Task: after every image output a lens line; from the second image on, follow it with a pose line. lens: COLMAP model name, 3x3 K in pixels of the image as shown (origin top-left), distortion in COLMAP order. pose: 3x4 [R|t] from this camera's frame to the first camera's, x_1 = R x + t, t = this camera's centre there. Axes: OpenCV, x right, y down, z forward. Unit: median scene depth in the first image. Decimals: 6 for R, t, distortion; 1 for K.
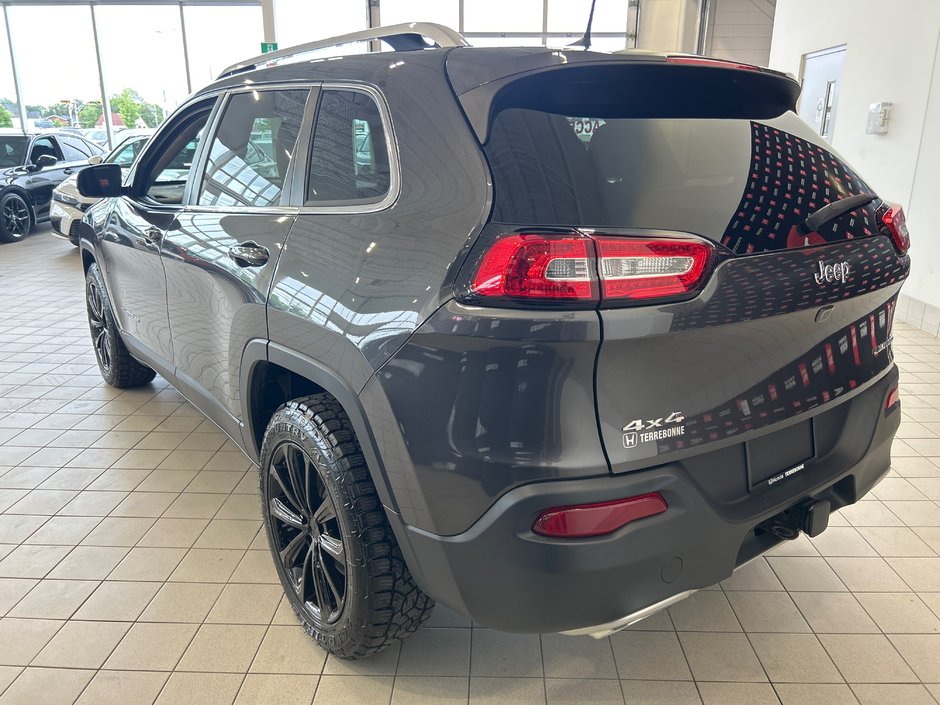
lens RADIAL K [[704.1, 0, 469.7], [0, 704.1, 348.2], [0, 0, 1]] dist [0.040721, -0.037299]
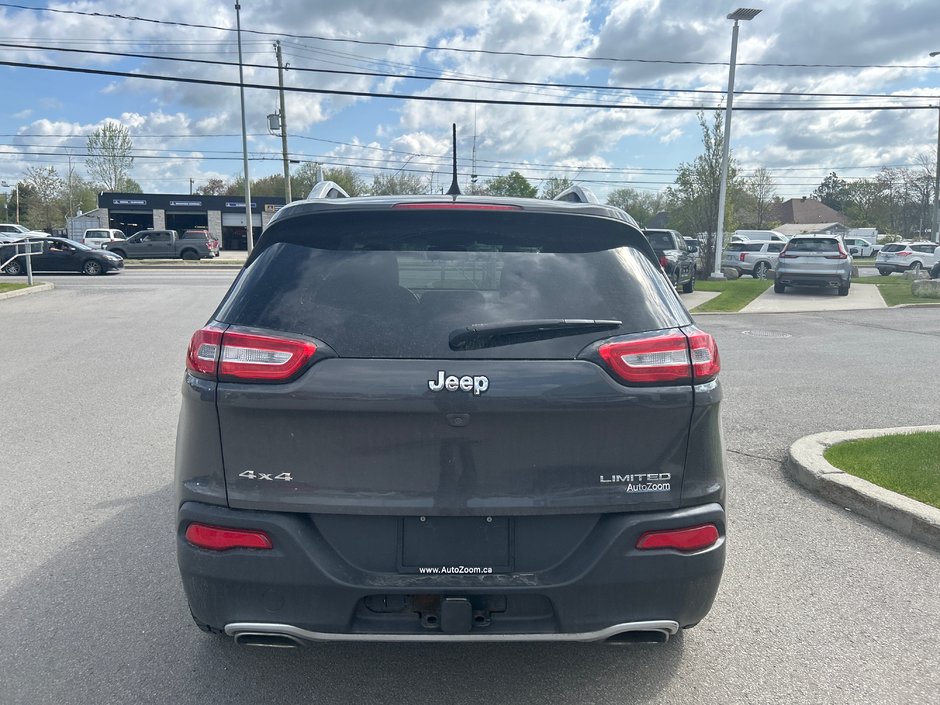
lens RADIAL K [[713.0, 0, 470.0], [0, 713.0, 344.5], [0, 0, 1]] dist [0.049138, -0.050715]
pose [[0.827234, 0.079567, -0.556195, 1.288842], [-0.167653, 0.979781, -0.109189, -0.051650], [0.536261, 0.183573, 0.823848, 0.070416]]
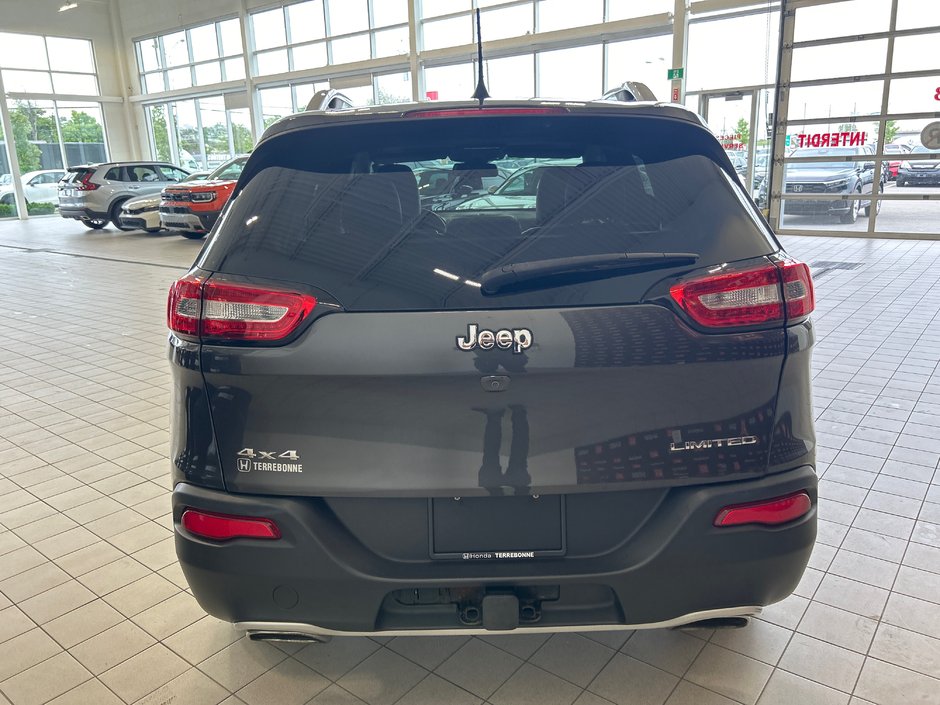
lens RADIAL K [[713.0, 0, 475.5], [0, 713.0, 348.1], [0, 0, 1]] dist [0.049138, -0.050715]
pose [[0.810838, 0.119555, -0.572930, 1.135635], [-0.136473, 0.990551, 0.013557, -0.115683], [0.569137, 0.067197, 0.819492, 0.267262]]
